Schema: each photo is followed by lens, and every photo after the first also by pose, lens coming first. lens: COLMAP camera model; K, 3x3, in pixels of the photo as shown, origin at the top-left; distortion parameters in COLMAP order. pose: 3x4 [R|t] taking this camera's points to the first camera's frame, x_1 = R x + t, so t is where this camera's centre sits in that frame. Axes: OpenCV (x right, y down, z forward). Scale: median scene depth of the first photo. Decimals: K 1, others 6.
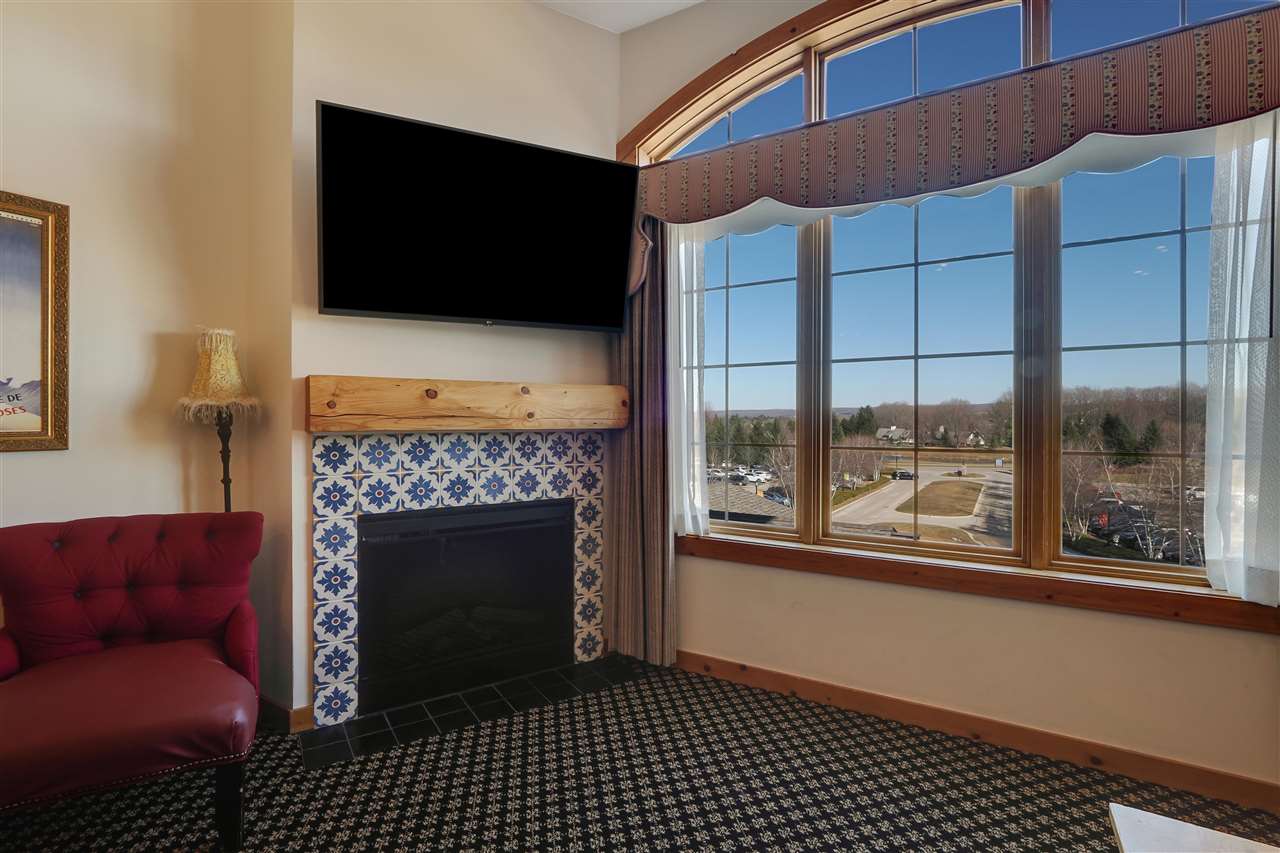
lens RADIAL K [[598.8, 0, 614.3], [0, 598.8, 420.8], [0, 0, 1]] dist [-0.003016, -0.000291]
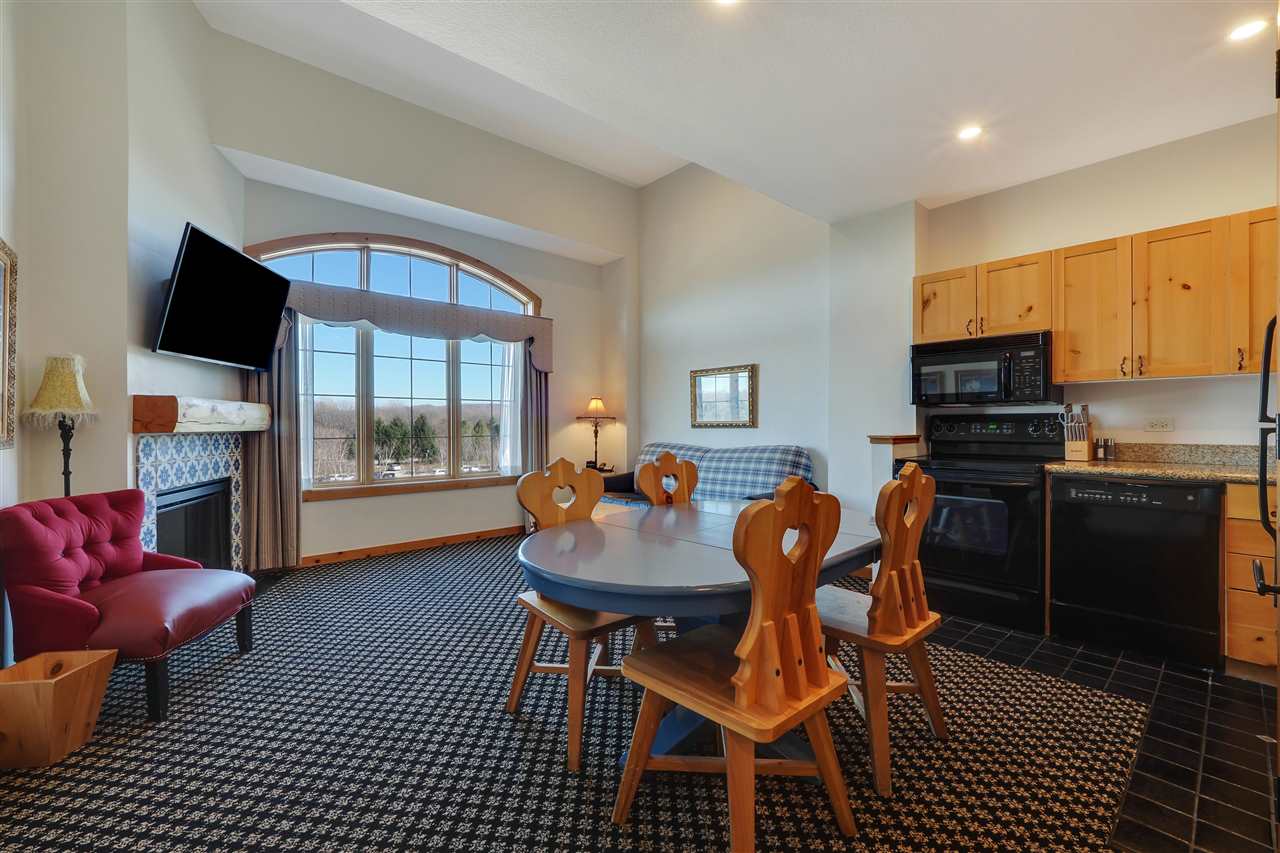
lens RADIAL K [[544.5, 0, 640.0], [0, 544.5, 426.5], [0, 0, 1]] dist [-0.001408, -0.000193]
pose [[0.274974, -0.001455, 0.961451, -1.214123], [0.003783, 0.999993, 0.000432, 0.004949], [-0.961444, 0.003518, 0.274977, -0.421200]]
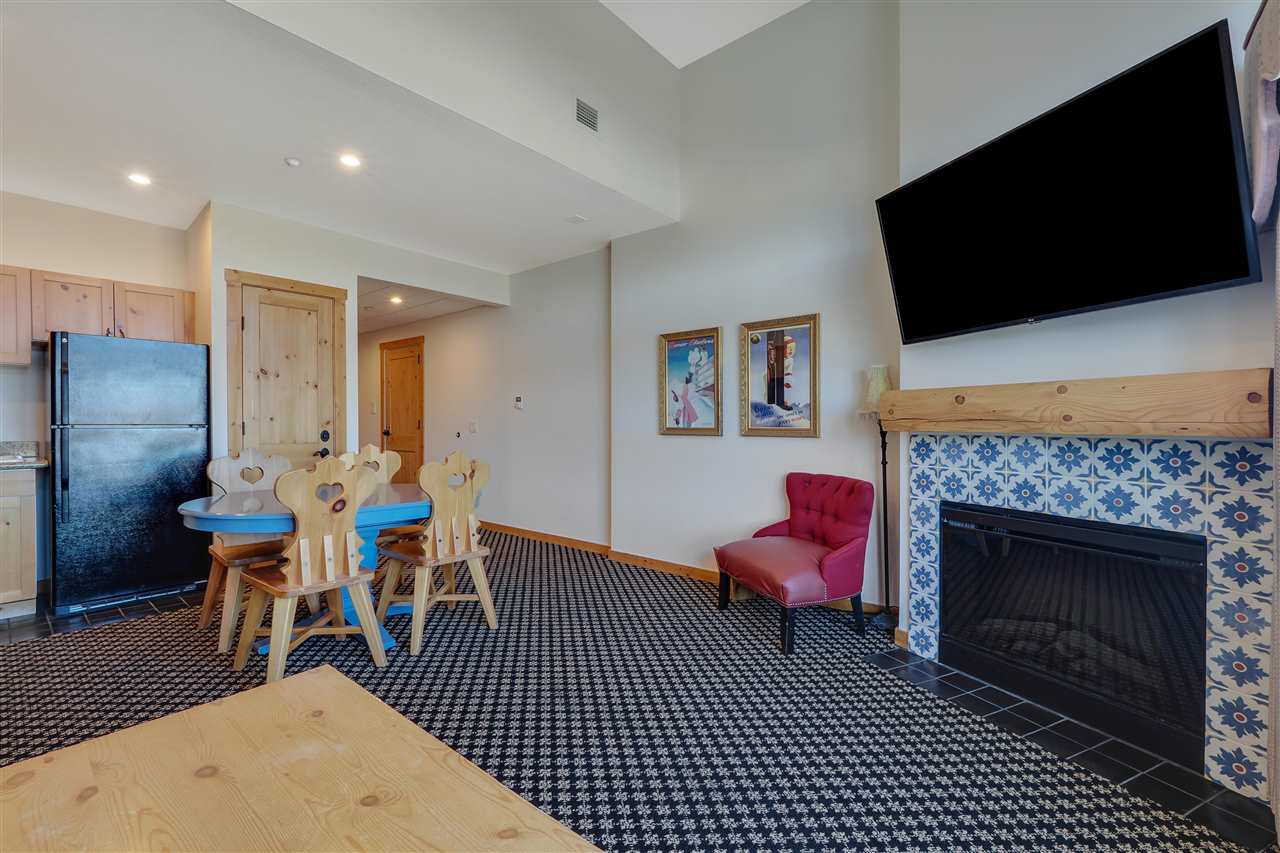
lens RADIAL K [[544.5, 0, 640.0], [0, 544.5, 426.5], [0, 0, 1]] dist [-0.001408, -0.000193]
pose [[-0.116317, 0.007887, -0.993181, 0.682461], [-0.003634, 0.999958, 0.008366, -0.001094], [0.993205, 0.004582, -0.116284, 0.461400]]
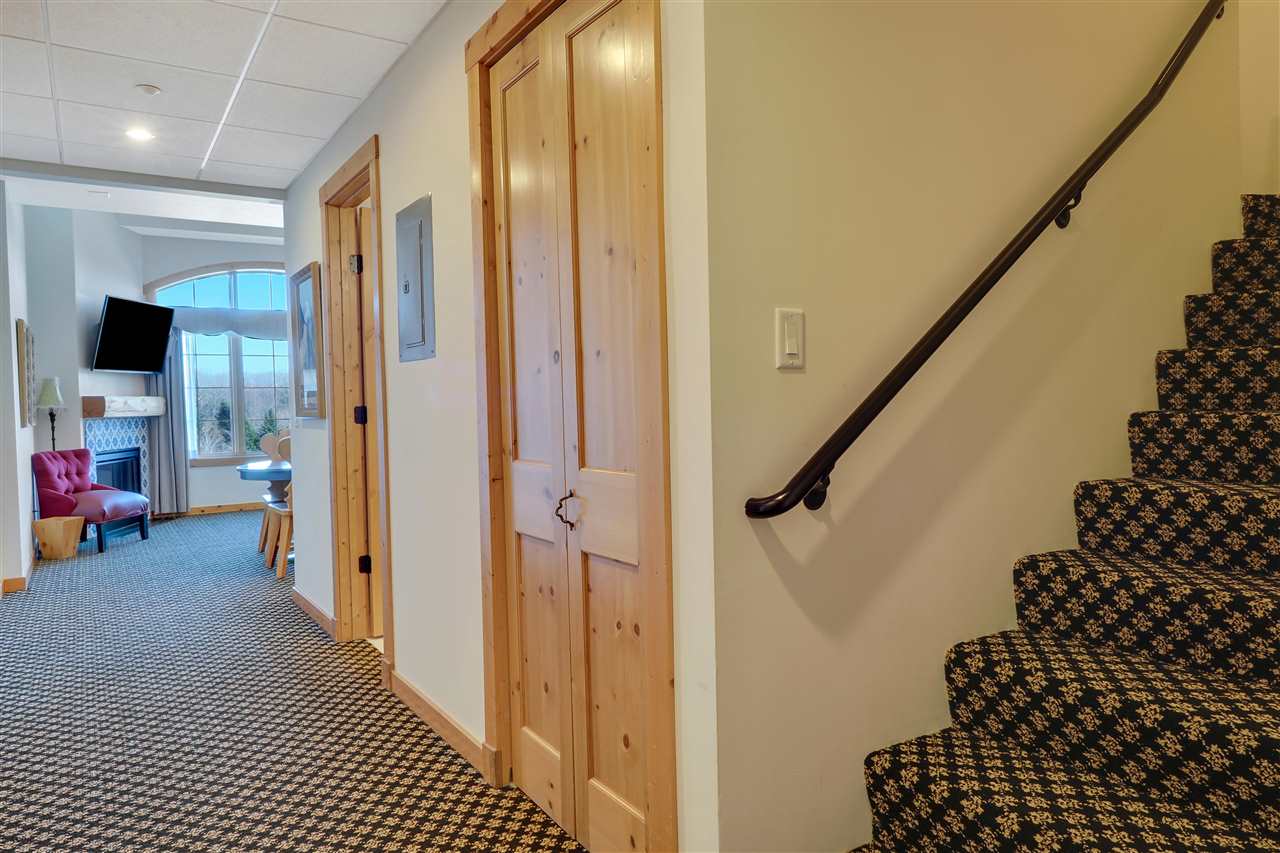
lens RADIAL K [[876.0, 0, 640.0], [0, 876.0, 426.5], [0, 0, 1]] dist [0.035002, 0.000768]
pose [[0.422729, -0.032624, 0.905669, -2.469918], [0.019971, 0.999445, 0.026680, 0.001131], [-0.906036, 0.006809, 0.423146, -2.274977]]
